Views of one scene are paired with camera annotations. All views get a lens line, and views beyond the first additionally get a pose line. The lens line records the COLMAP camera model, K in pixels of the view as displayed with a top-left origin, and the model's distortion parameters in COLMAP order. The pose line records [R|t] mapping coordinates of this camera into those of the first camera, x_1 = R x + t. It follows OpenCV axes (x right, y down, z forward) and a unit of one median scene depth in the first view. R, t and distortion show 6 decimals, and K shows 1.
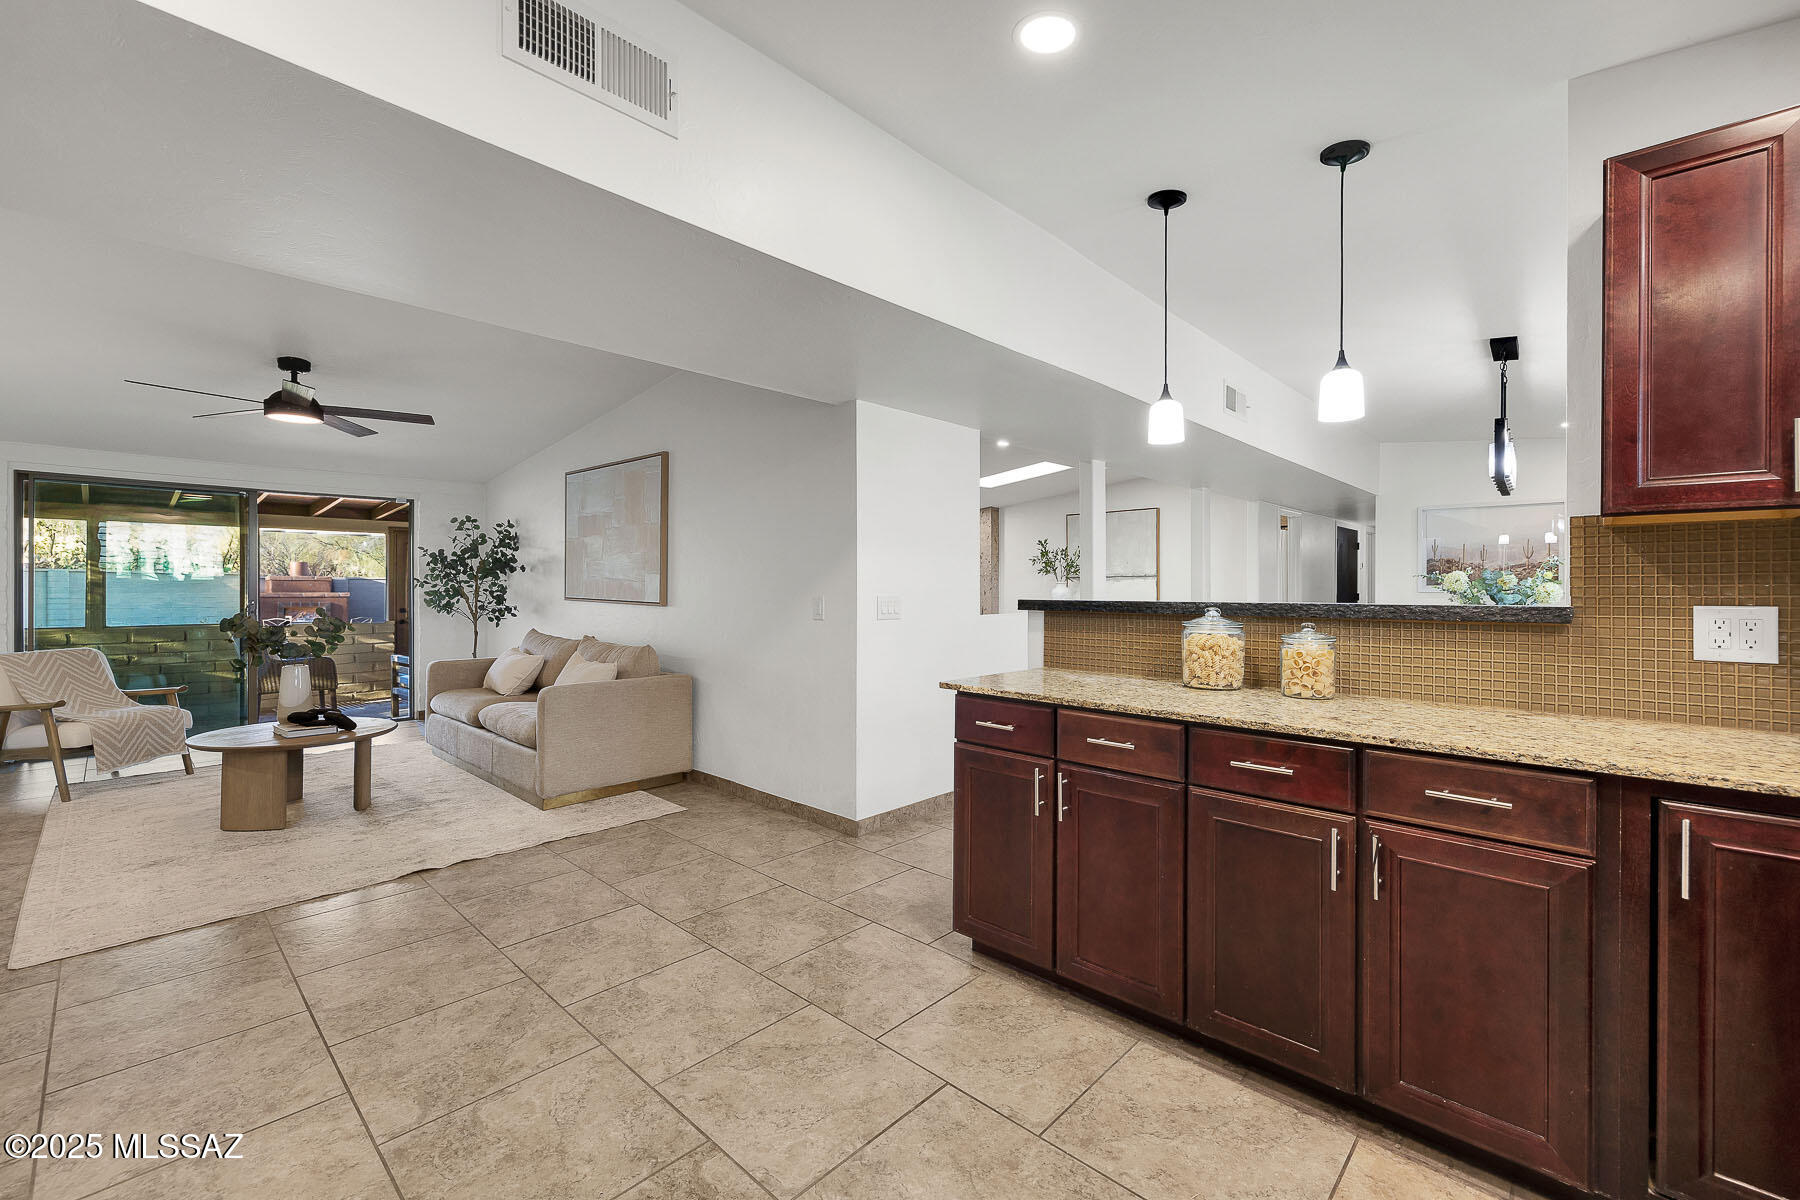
lens RADIAL K [[754.6, 0, 886.0], [0, 754.6, 588.2], [0, 0, 1]] dist [0.000923, 0.000191]
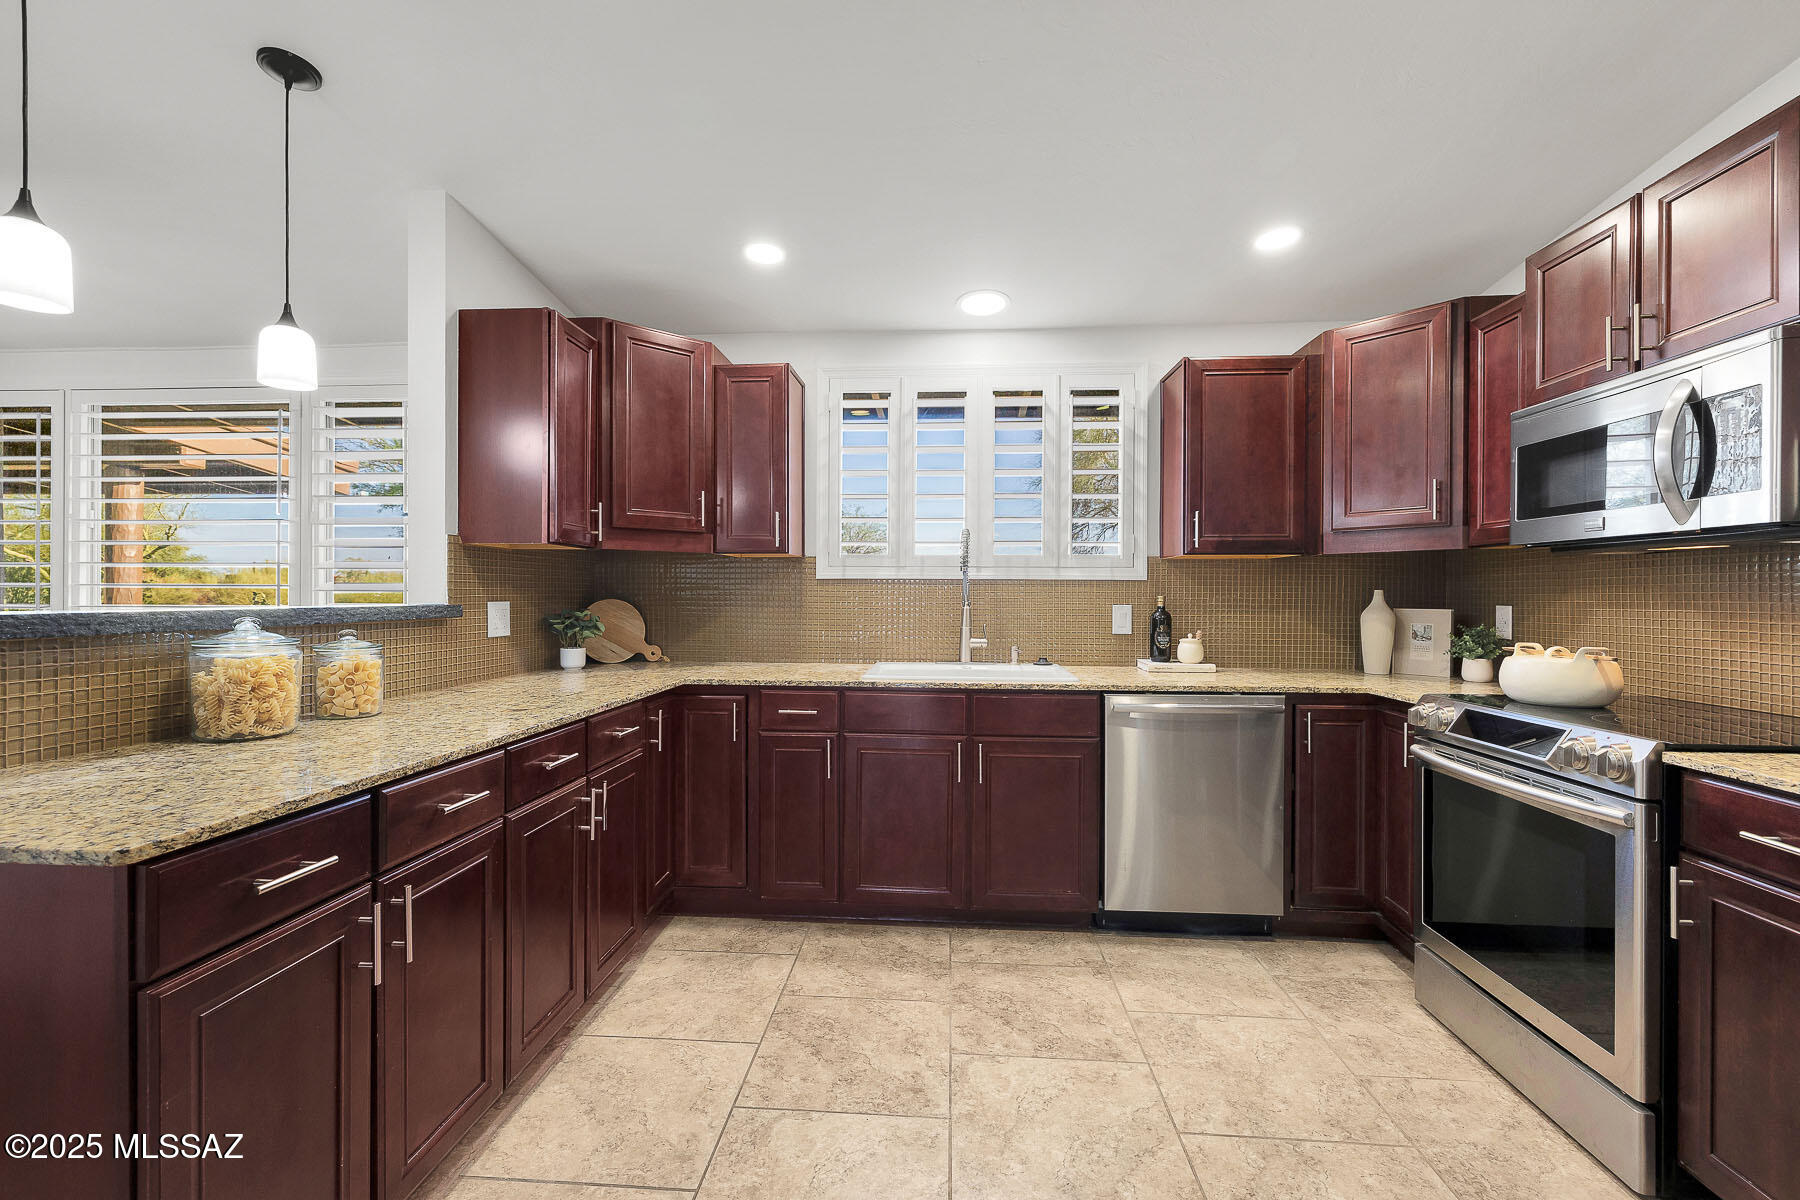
lens RADIAL K [[754.0, 0, 903.1], [0, 754.0, 594.2], [0, 0, 1]] dist [-0.002837, -0.000273]
pose [[-0.641843, -0.007897, 0.766795, -0.458422], [-0.004814, 0.999969, 0.006269, -0.002121], [-0.766821, 0.000332, -0.641861, 0.981776]]
